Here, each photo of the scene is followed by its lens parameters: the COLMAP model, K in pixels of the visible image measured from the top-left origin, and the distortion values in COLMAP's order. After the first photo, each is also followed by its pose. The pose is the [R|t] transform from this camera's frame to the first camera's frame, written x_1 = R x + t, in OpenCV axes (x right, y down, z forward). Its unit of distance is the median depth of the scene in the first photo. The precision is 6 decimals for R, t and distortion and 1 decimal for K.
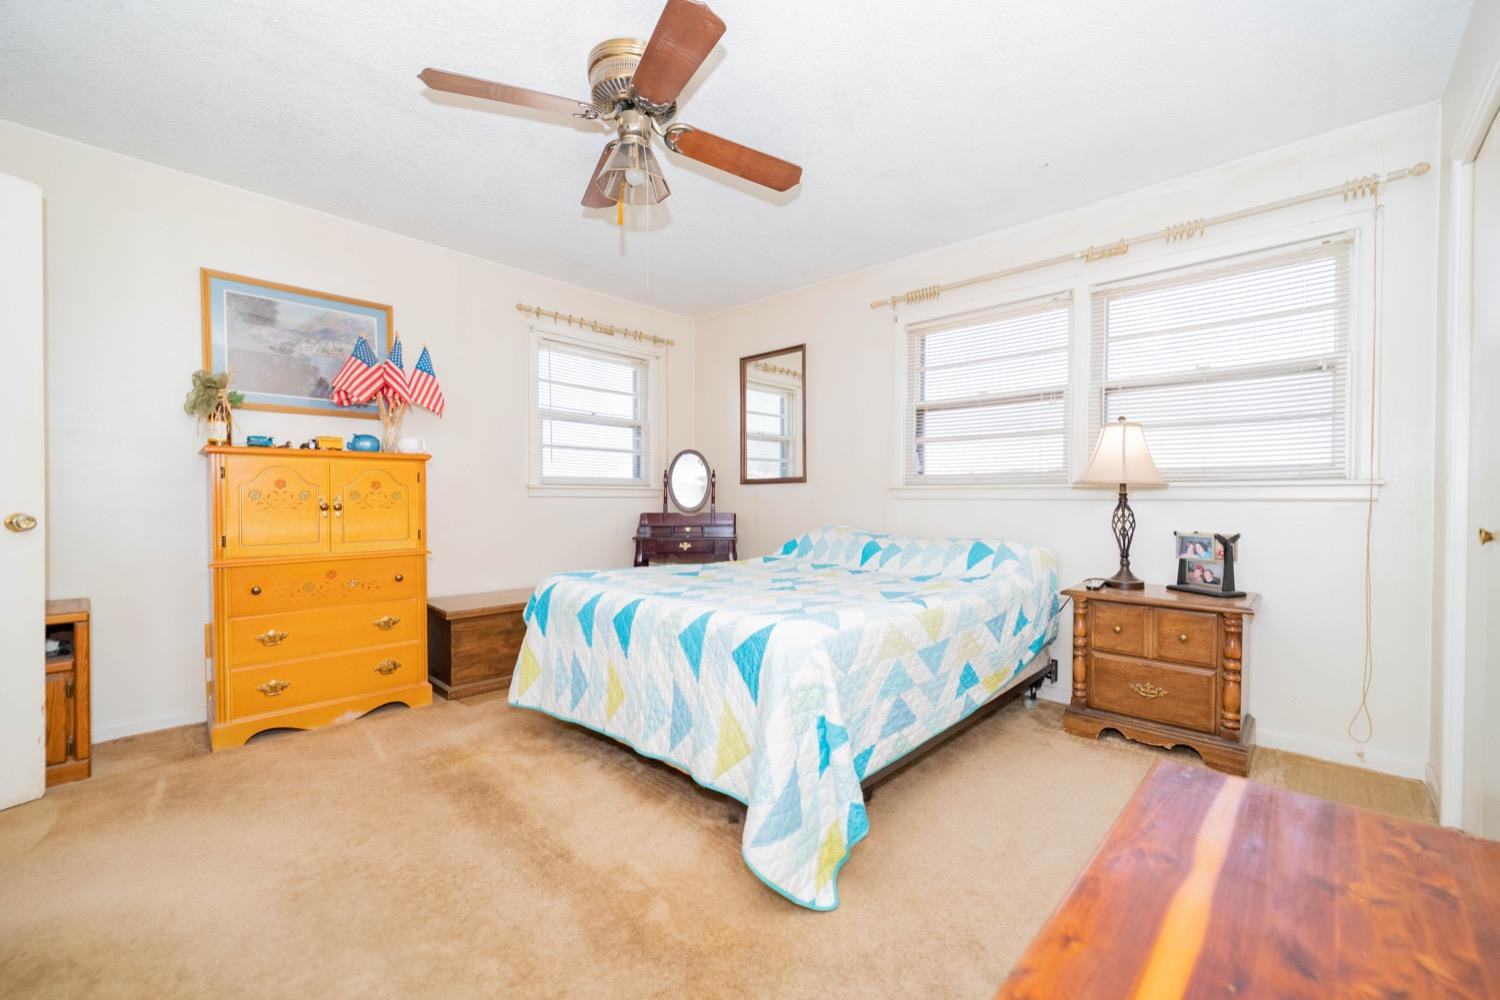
lens RADIAL K [[594.3, 0, 741.8], [0, 594.3, 507.8], [0, 0, 1]] dist [0.000141, -0.001250]
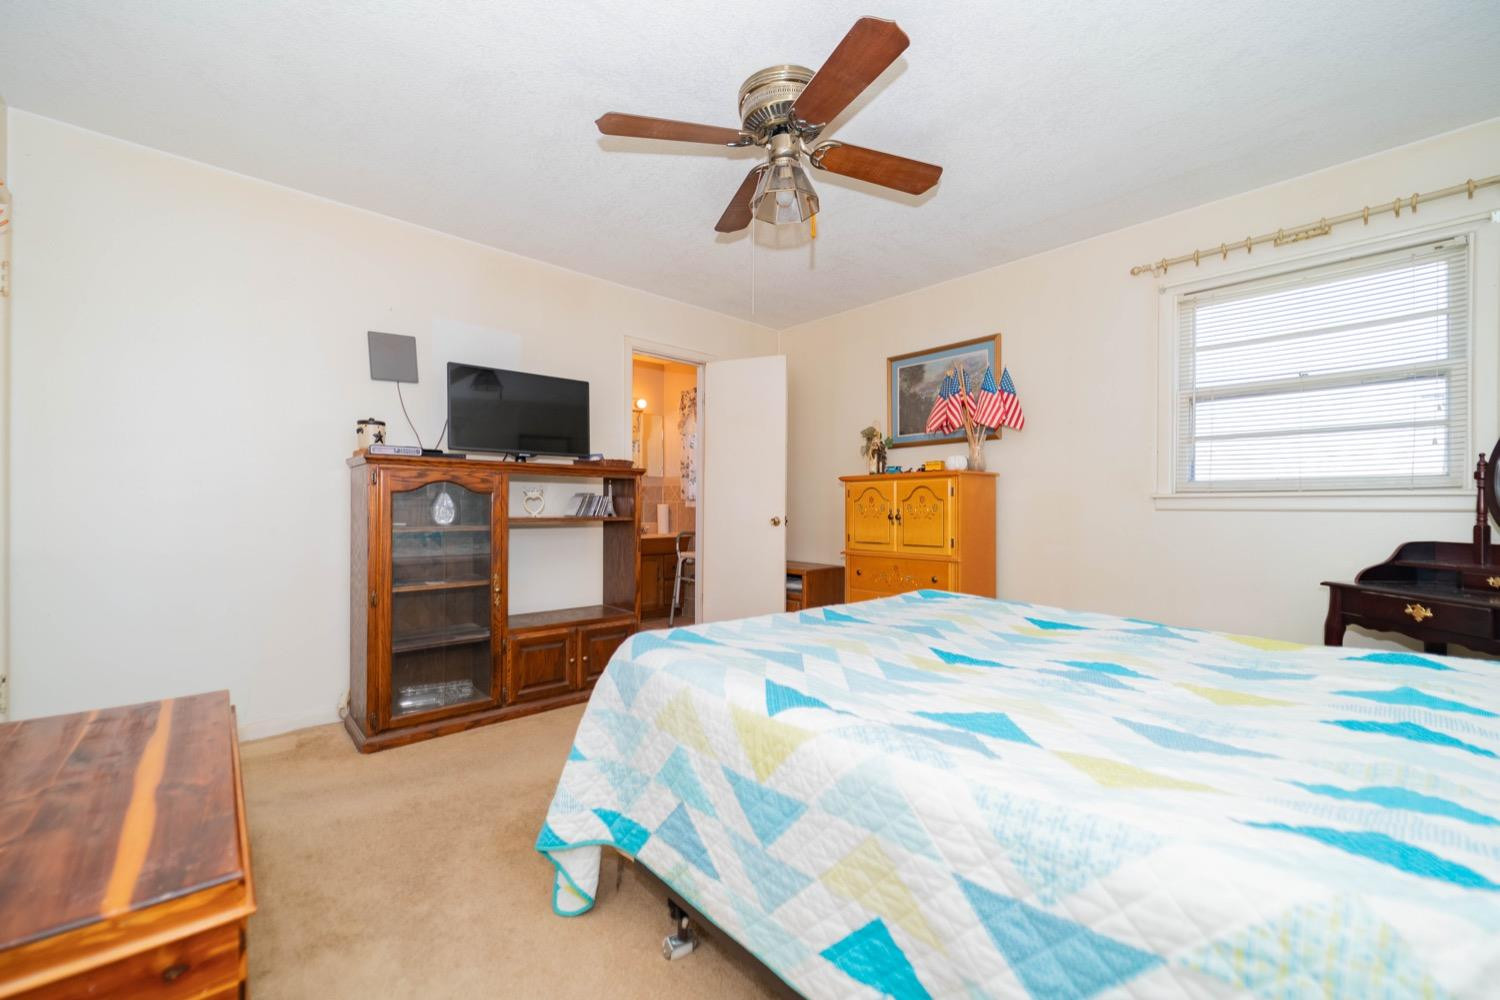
lens RADIAL K [[594.3, 0, 741.8], [0, 594.3, 507.8], [0, 0, 1]] dist [0.000141, -0.001250]
pose [[-0.046324, -0.003613, -0.998920, 0.573689], [-0.020767, 0.999781, -0.002653, -0.011028], [0.998711, 0.020622, -0.046389, 0.670016]]
